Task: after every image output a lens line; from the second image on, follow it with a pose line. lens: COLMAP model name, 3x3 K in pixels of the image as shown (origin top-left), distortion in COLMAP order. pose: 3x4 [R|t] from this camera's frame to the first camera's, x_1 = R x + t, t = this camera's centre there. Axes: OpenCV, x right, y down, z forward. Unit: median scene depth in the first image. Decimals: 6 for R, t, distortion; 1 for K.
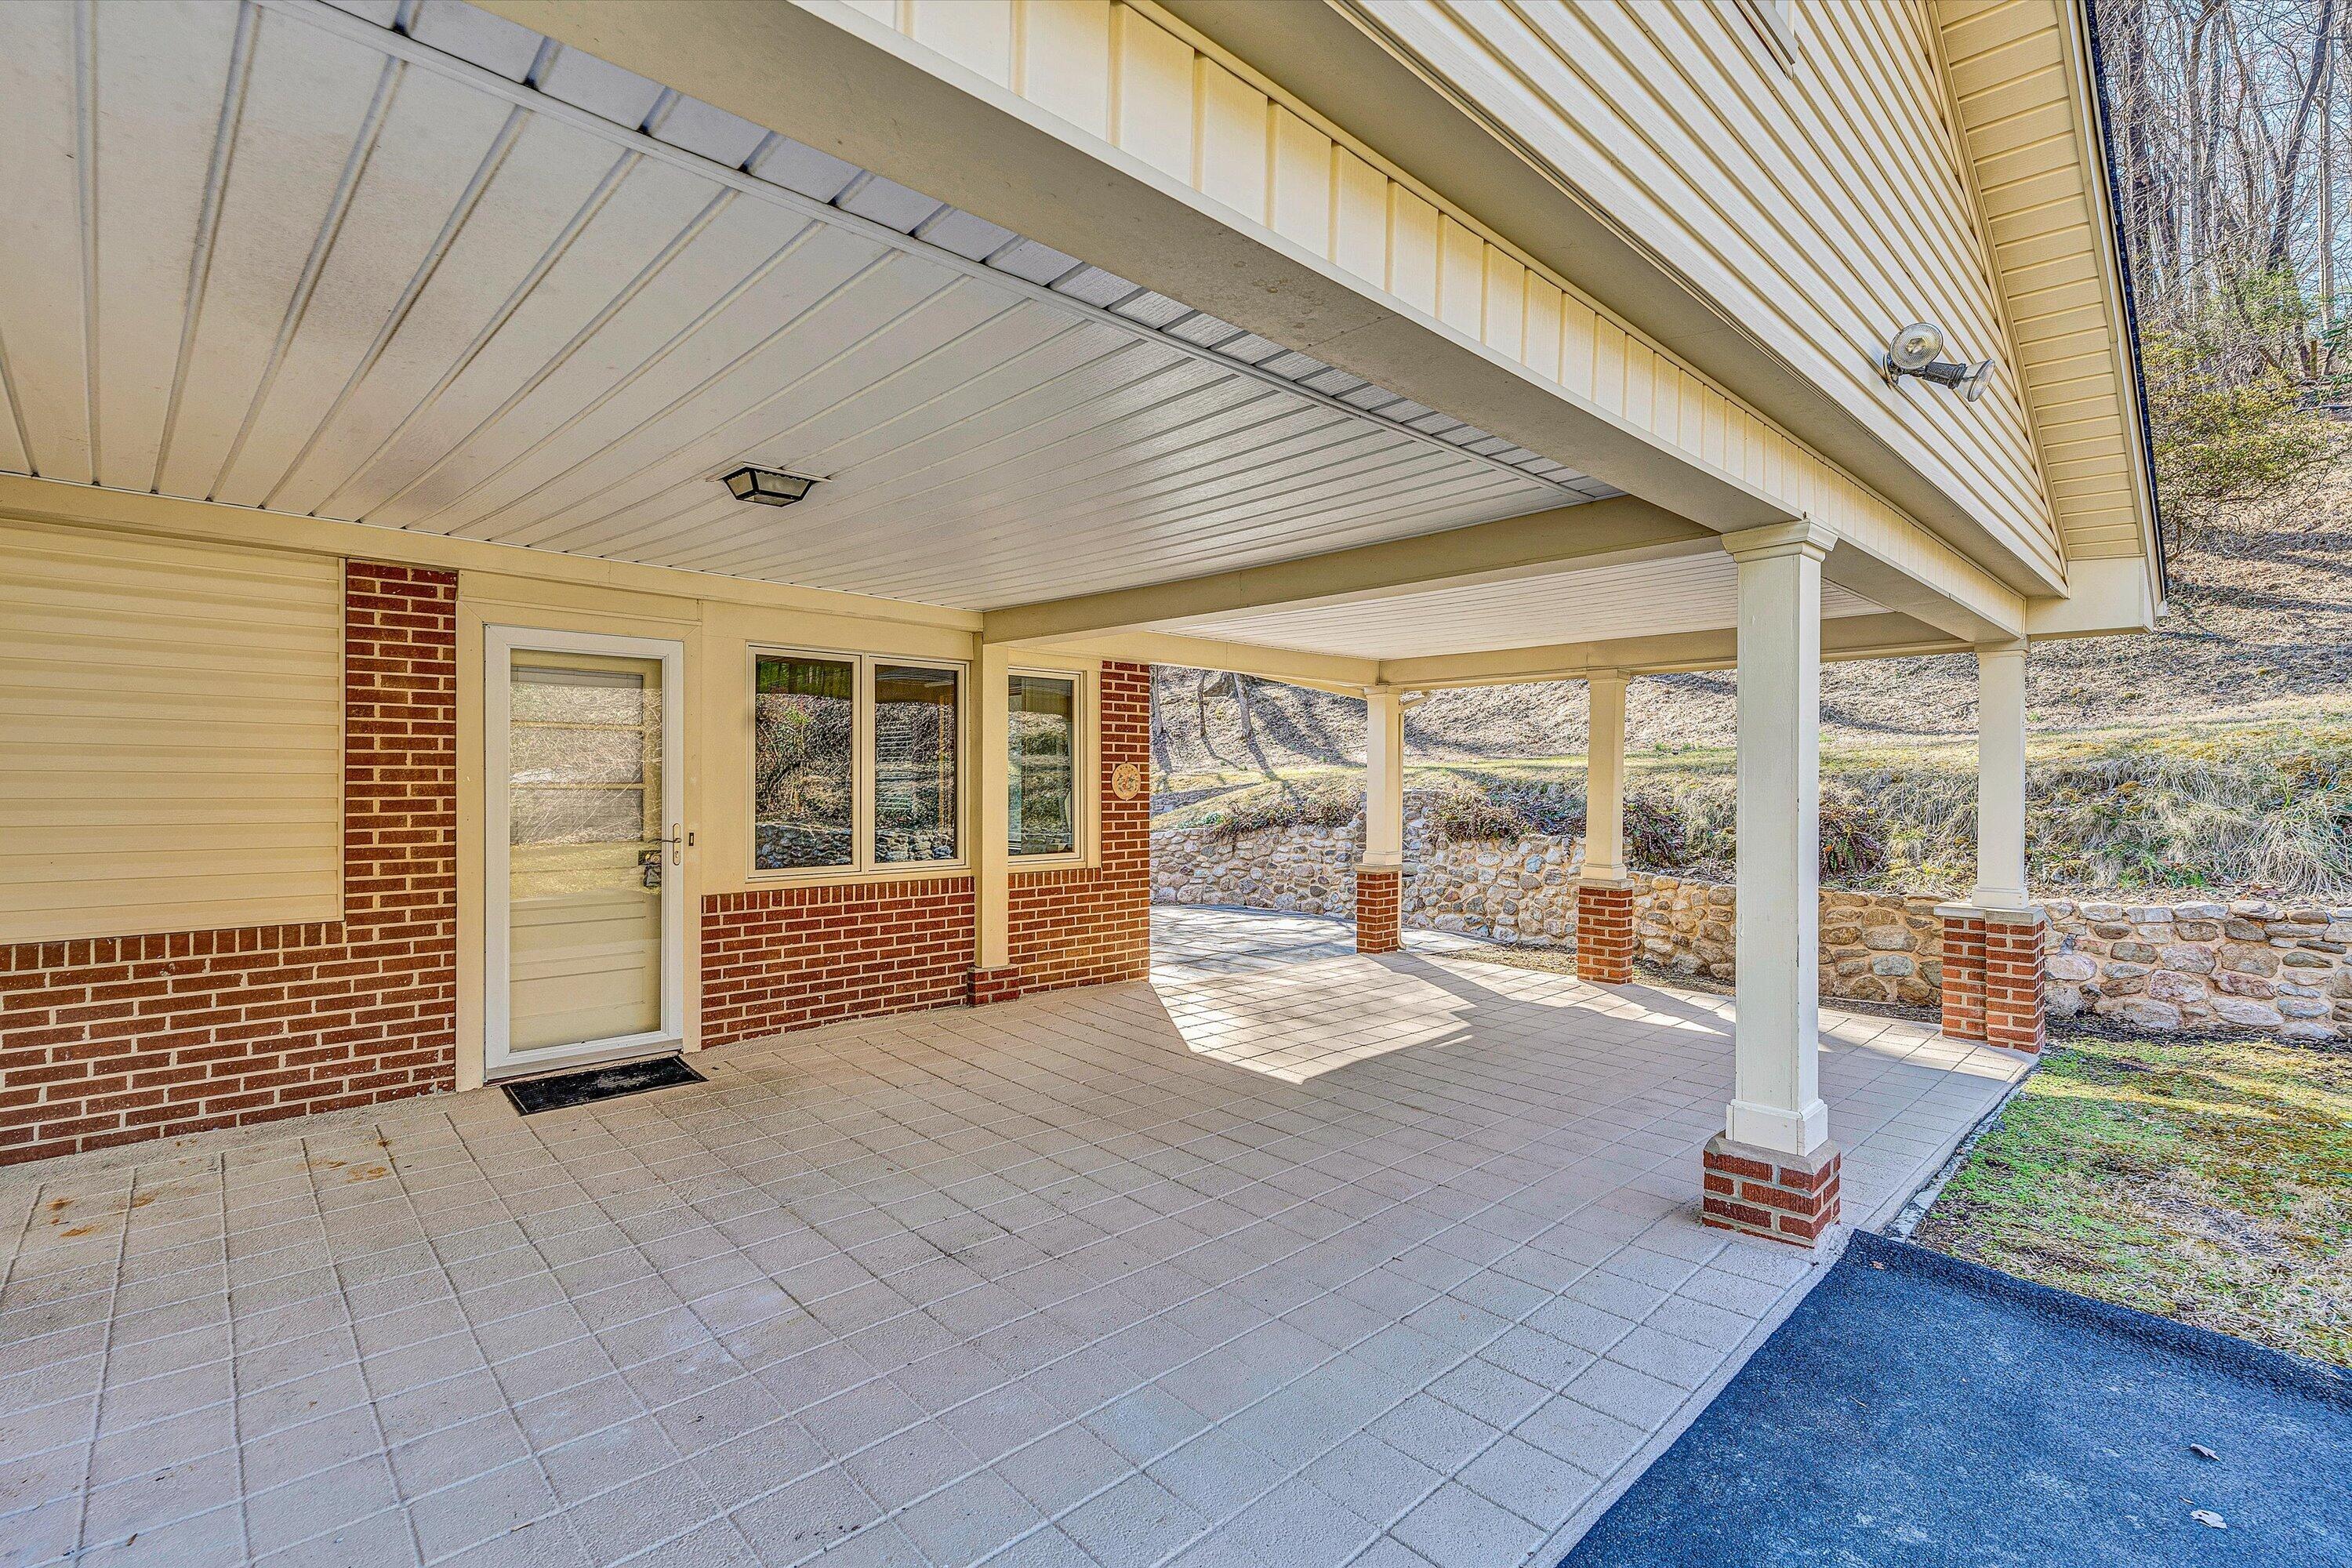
lens RADIAL K [[1079.4, 0, 1102.2], [0, 1079.4, 782.0], [0, 0, 1]] dist [0.000246, -0.000032]
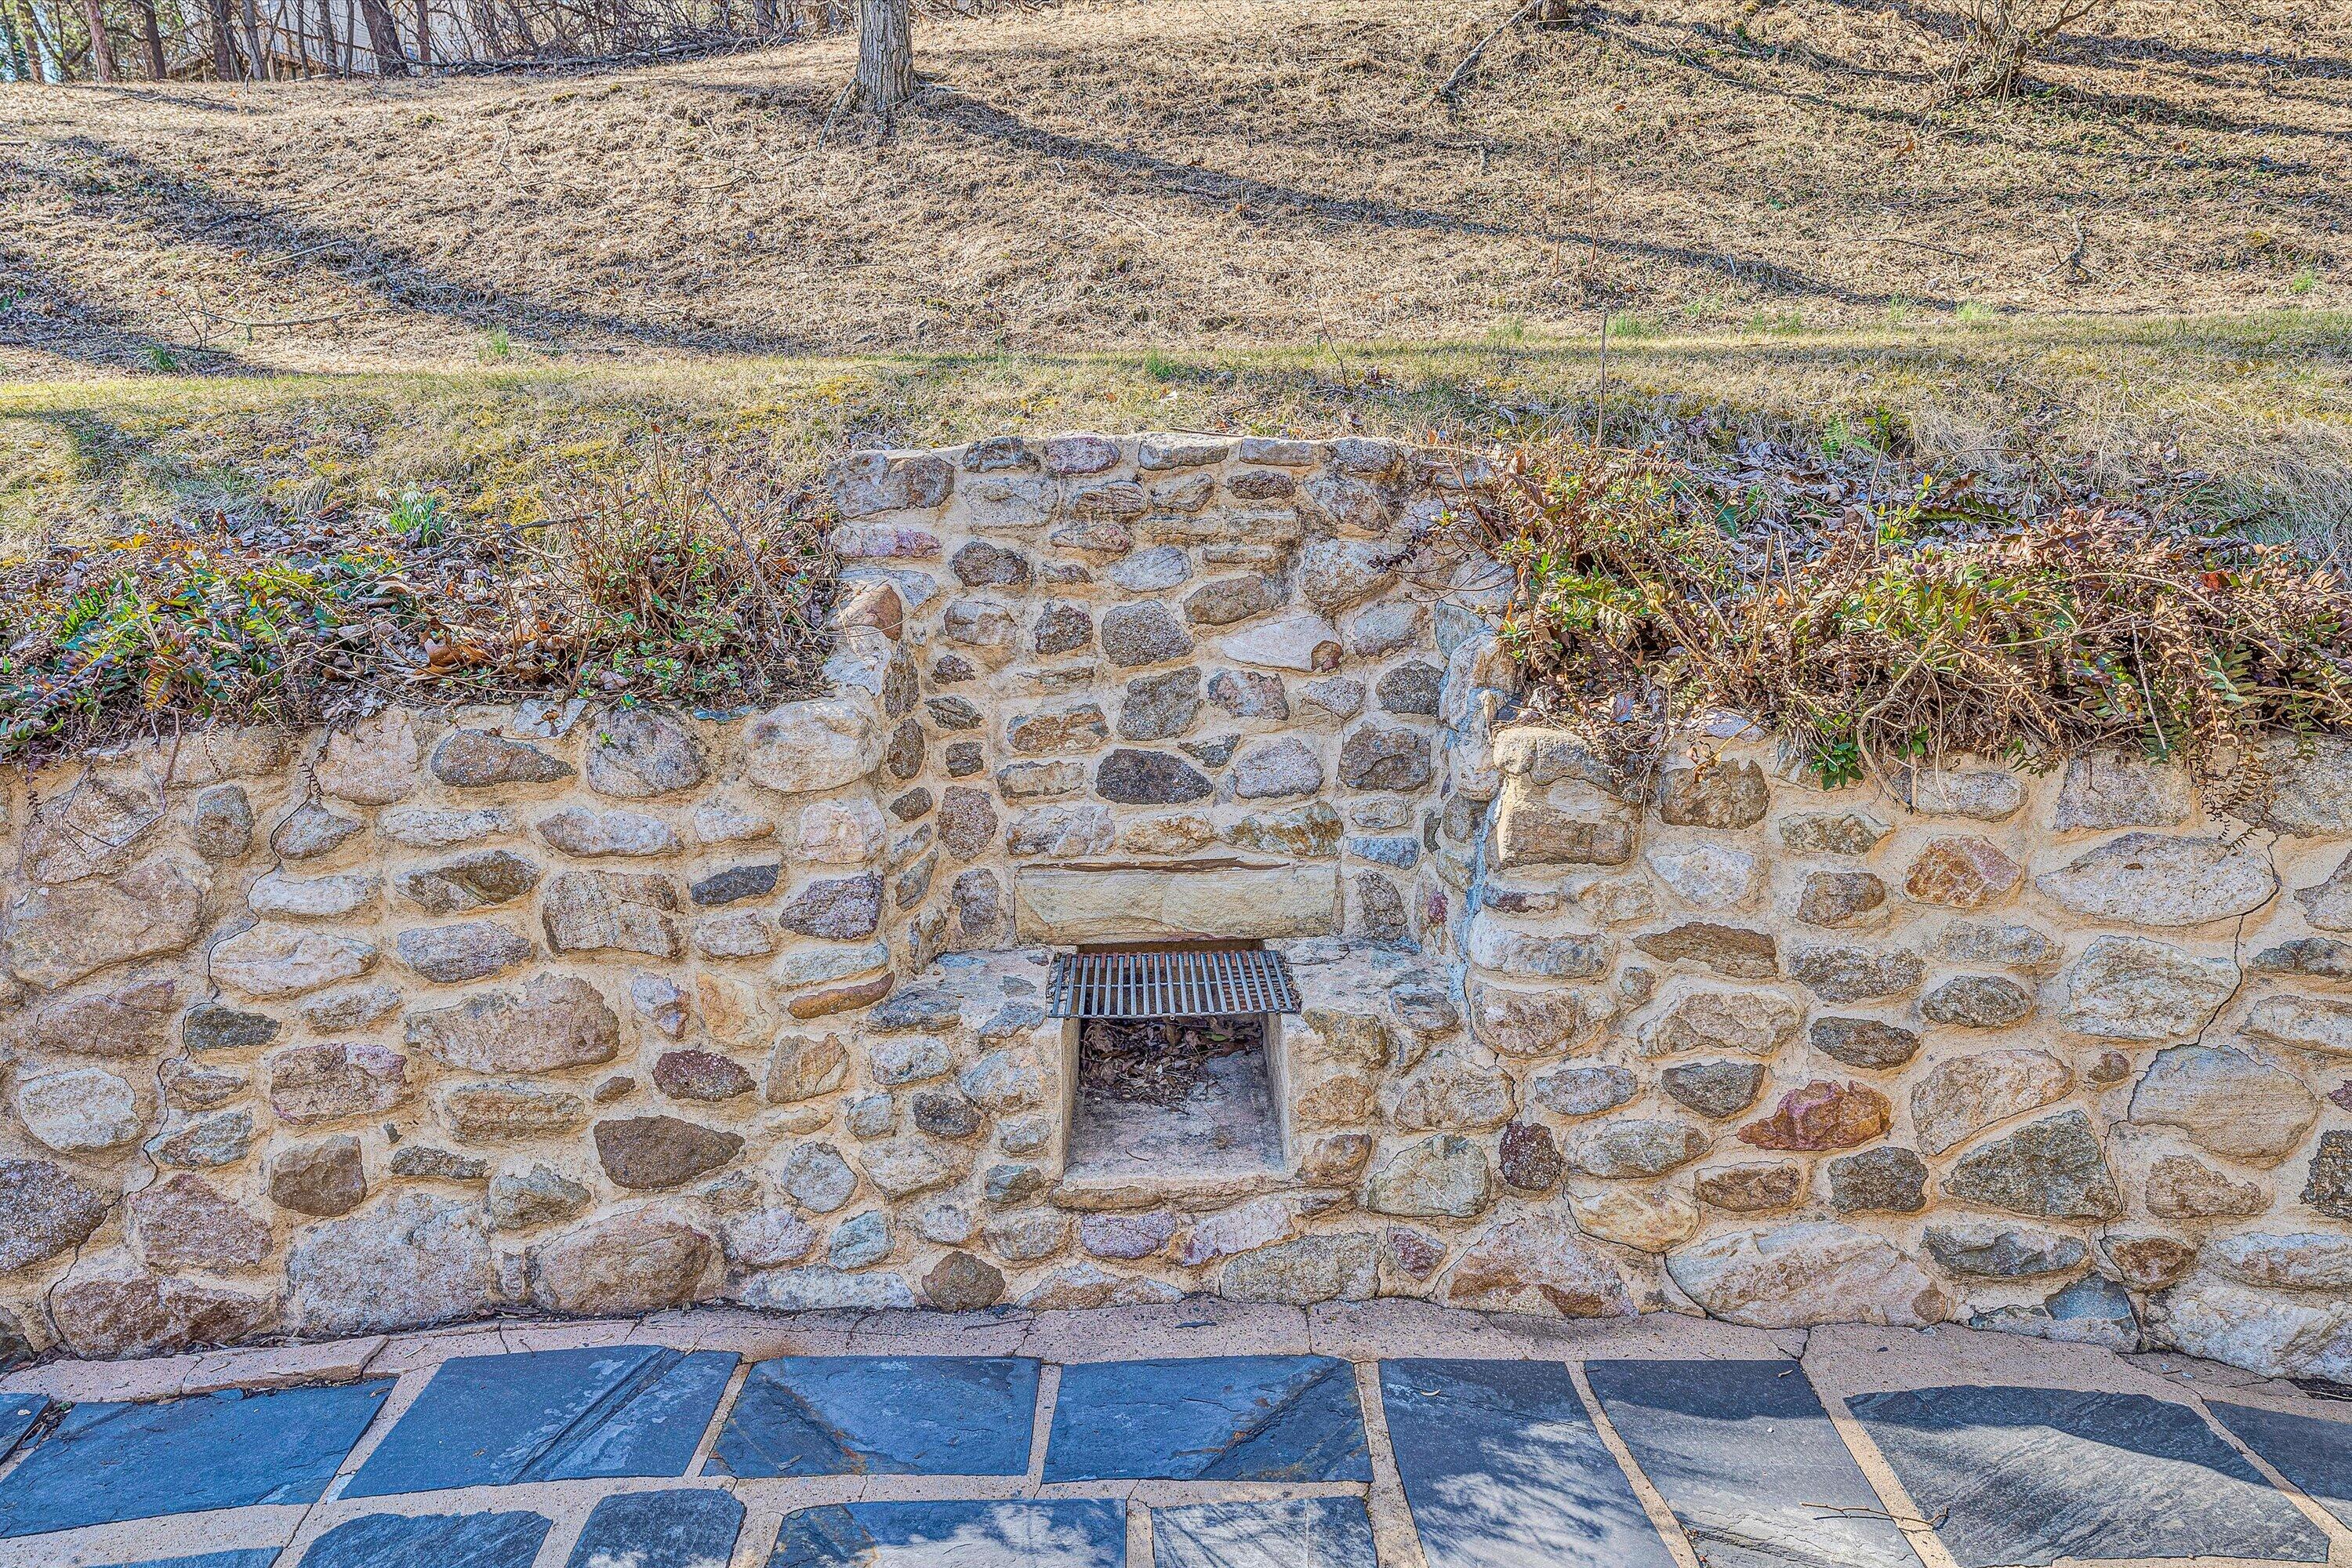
lens RADIAL K [[1337.5, 0, 1158.3], [0, 1337.5, 783.7], [0, 0, 1]] dist [0.005433, -0.001696]
pose [[0.595636, -0.175913, 0.783755, 0.174852], [0.004427, 0.976429, 0.215794, 0.022996], [-0.803242, -0.125065, 0.582375, 1.397221]]
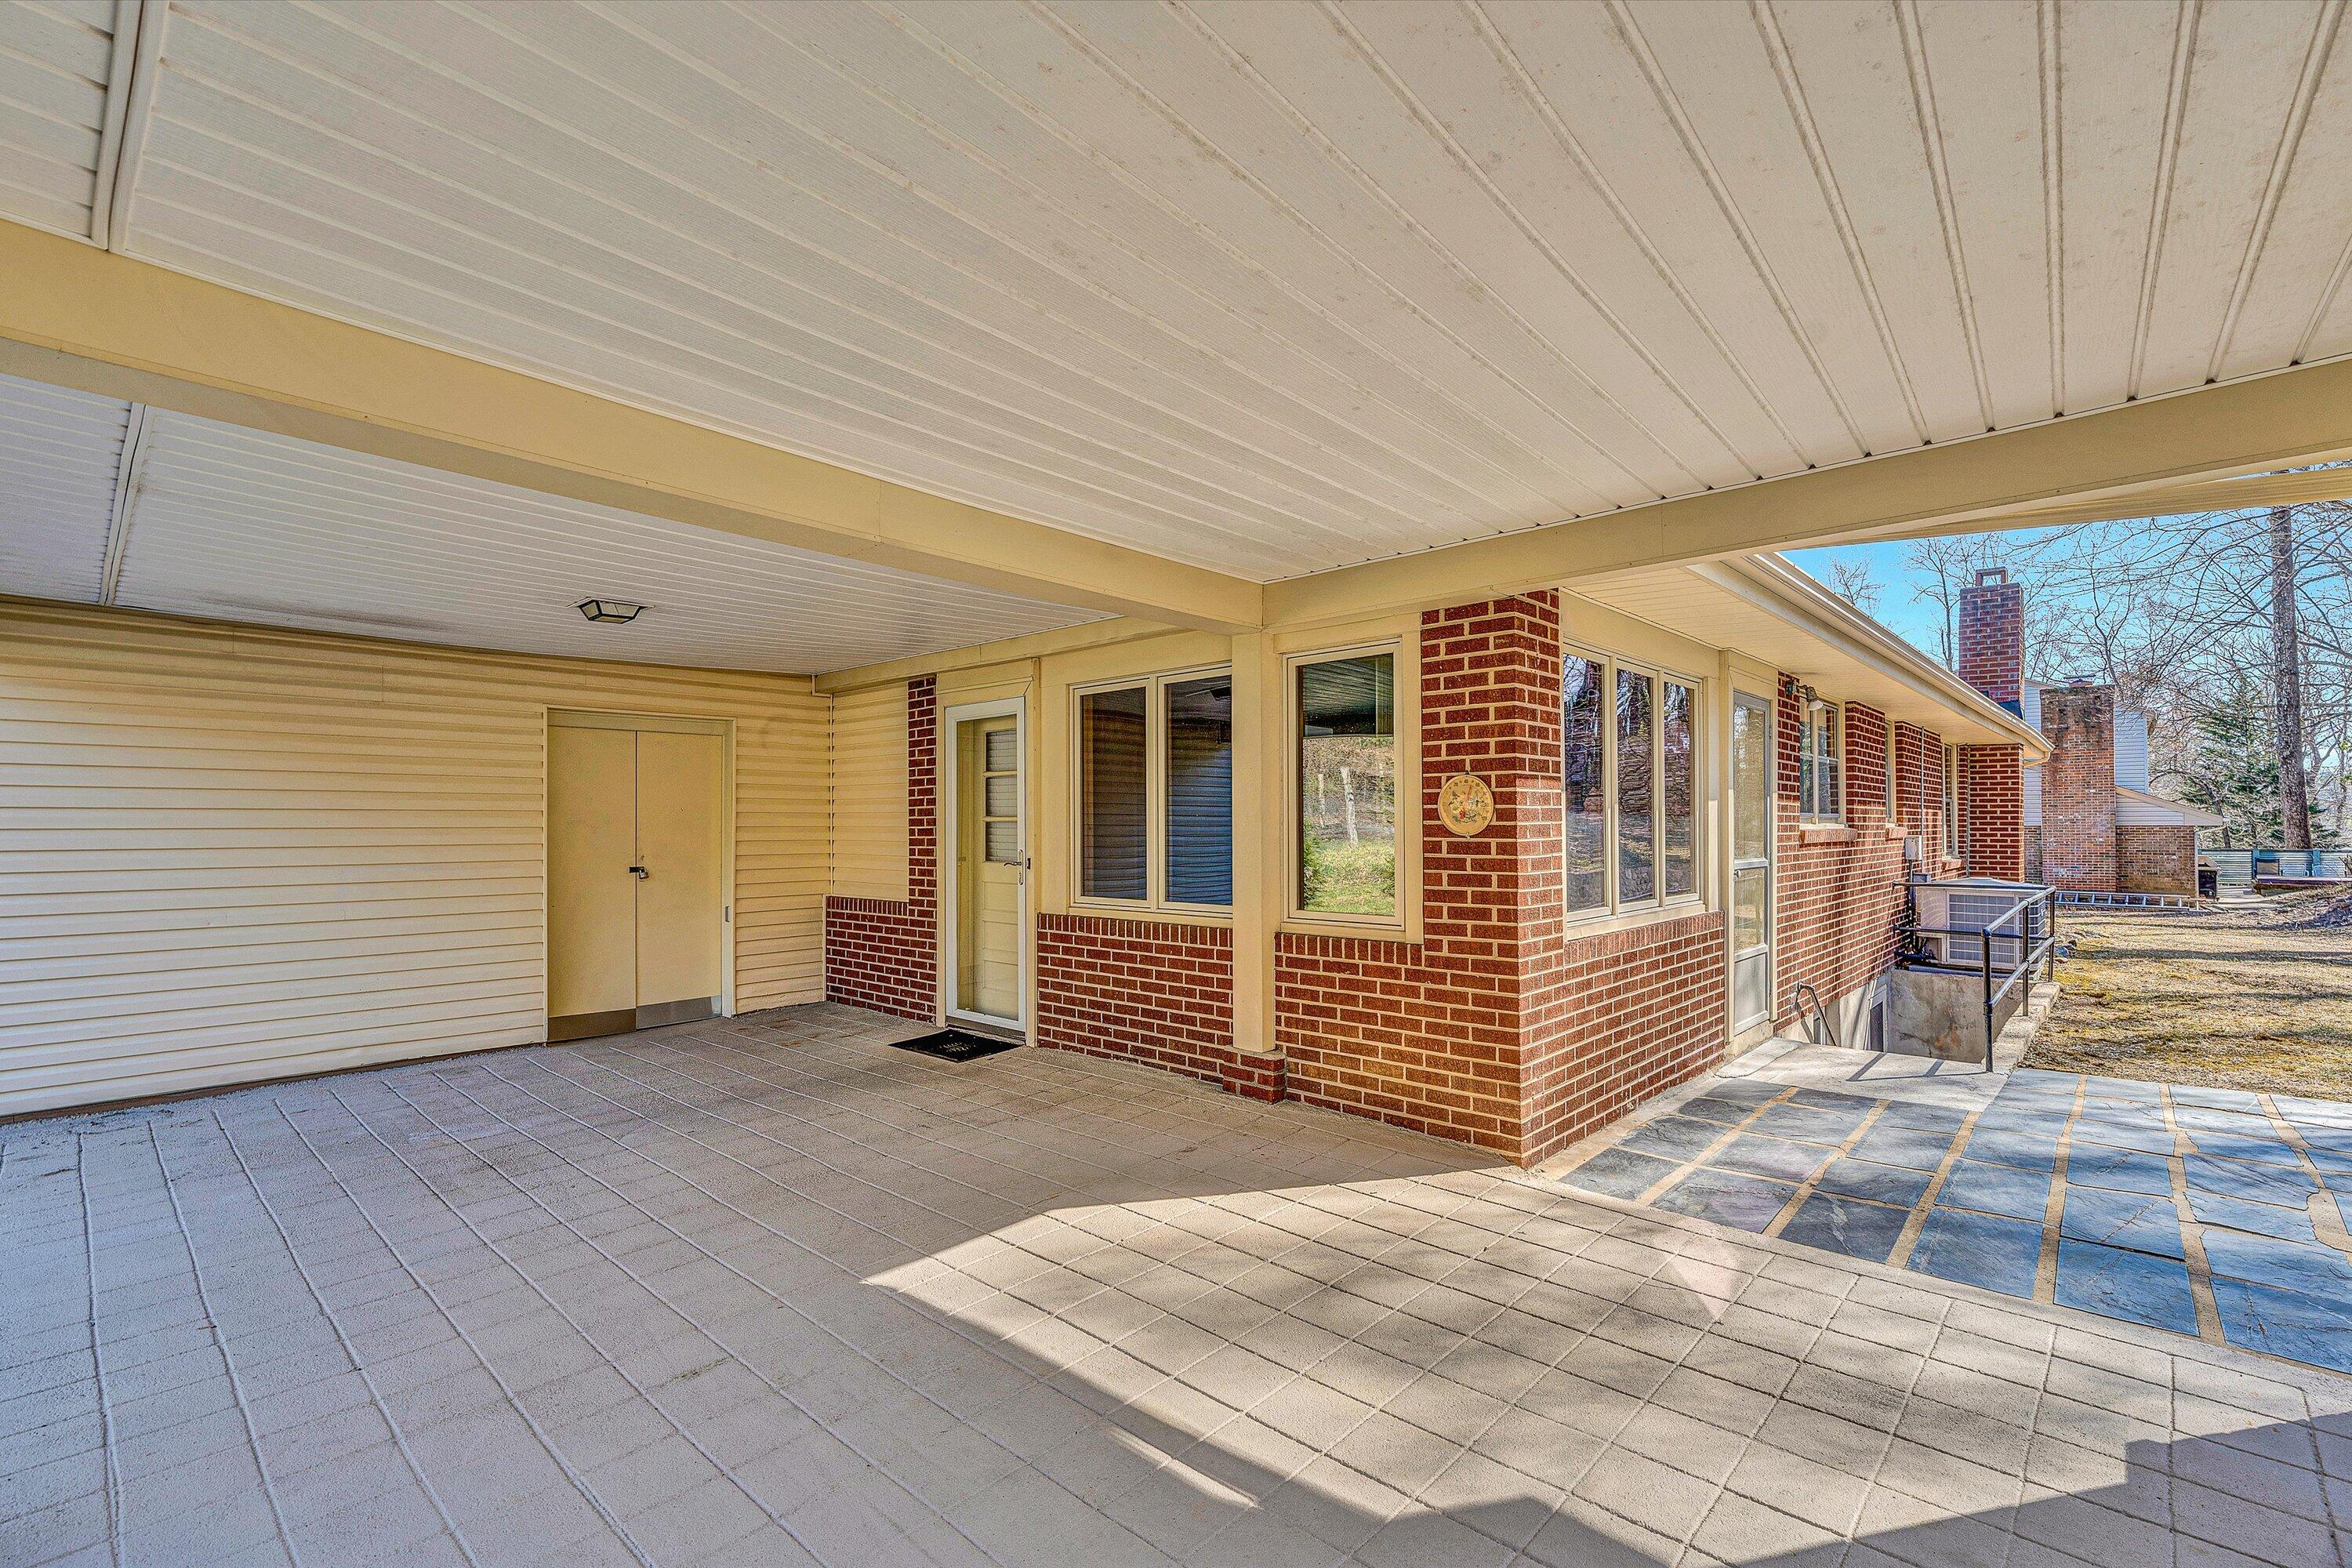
lens RADIAL K [[1023.8, 0, 1175.2], [0, 1023.8, 811.5], [0, 0, 1]] dist [-0.001914, -0.000228]
pose [[0.115213, -0.016008, -0.993212, 0.562349], [0.004133, 0.999869, -0.015636, 0.010986], [0.993332, -0.002303, 0.115264, 0.780828]]
